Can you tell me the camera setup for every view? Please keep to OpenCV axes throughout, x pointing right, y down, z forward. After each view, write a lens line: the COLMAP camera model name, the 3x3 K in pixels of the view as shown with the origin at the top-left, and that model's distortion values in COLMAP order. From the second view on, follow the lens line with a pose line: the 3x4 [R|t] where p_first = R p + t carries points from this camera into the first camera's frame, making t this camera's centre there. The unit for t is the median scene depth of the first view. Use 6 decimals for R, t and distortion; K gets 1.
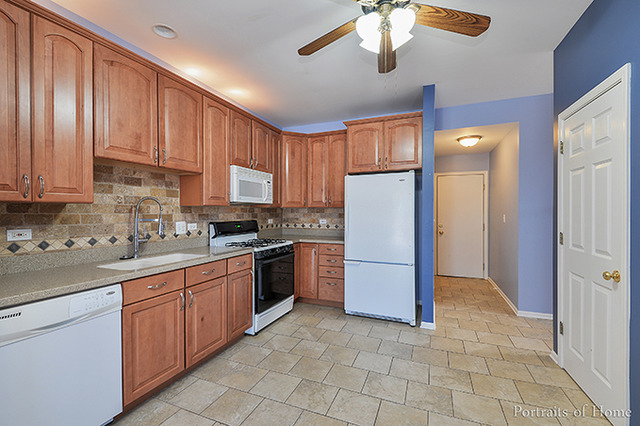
lens RADIAL K [[272.3, 0, 320.0], [0, 272.3, 213.0], [0, 0, 1]] dist [0.000009, -0.000003]
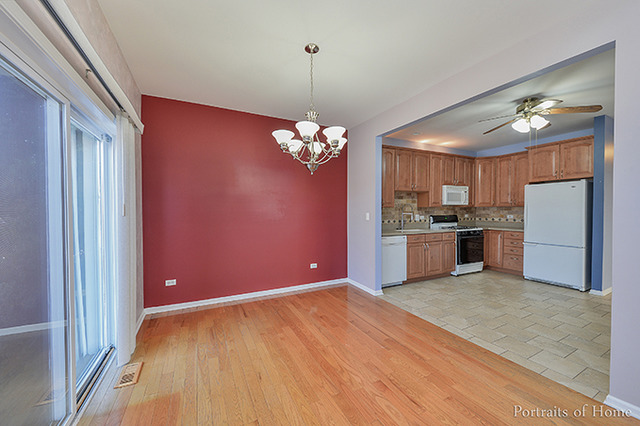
lens RADIAL K [[244.6, 0, 321.4], [0, 244.6, 214.9], [0, 0, 1]] dist [-0.000866, -0.000371]
pose [[0.754097, 0.008336, -0.656710, 0.145503], [0.002732, 0.999871, 0.015829, 0.000868], [0.656757, -0.013731, 0.753977, -0.793189]]
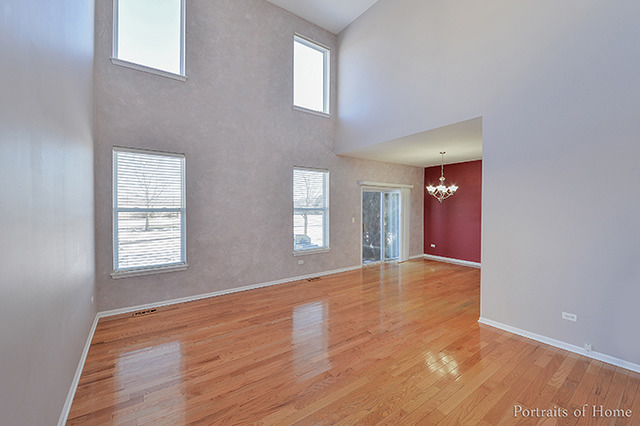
lens RADIAL K [[258.3, 0, 320.0], [0, 258.3, 213.0], [0, 0, 1]] dist [-0.000977, -0.000169]
pose [[-0.527228, 0.022394, -0.849429, 1.681284], [-0.004756, 0.999559, 0.029304, -0.084059], [0.849710, 0.019490, -0.526889, -0.061673]]
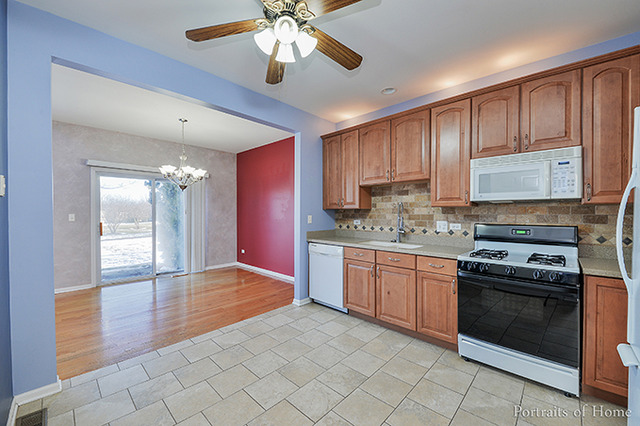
lens RADIAL K [[258.3, 0, 320.0], [0, 258.3, 213.0], [0, 0, 1]] dist [-0.000977, -0.000169]
pose [[-0.364037, -0.001072, -0.931384, 0.621080], [-0.005380, 0.999985, 0.000952, -0.000840], [0.931369, 0.005357, -0.364037, 0.816936]]
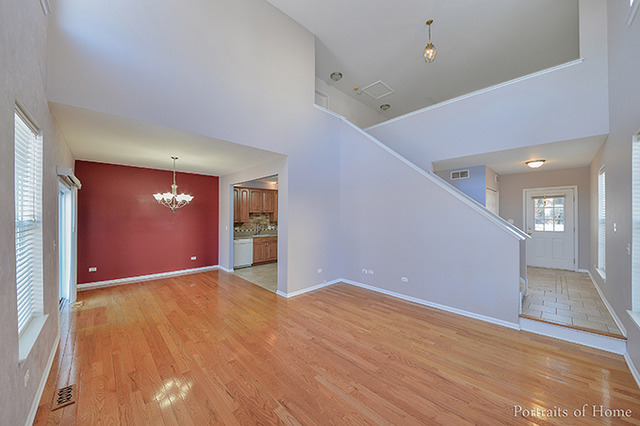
lens RADIAL K [[230.6, 0, 323.7], [0, 230.6, 214.0], [0, 0, 1]] dist [-0.020017, -0.000123]
pose [[0.916312, -0.001262, -0.400462, 1.147244], [-0.001764, 0.999973, -0.007188, -0.087707], [0.400460, 0.007293, 0.916285, -1.253739]]
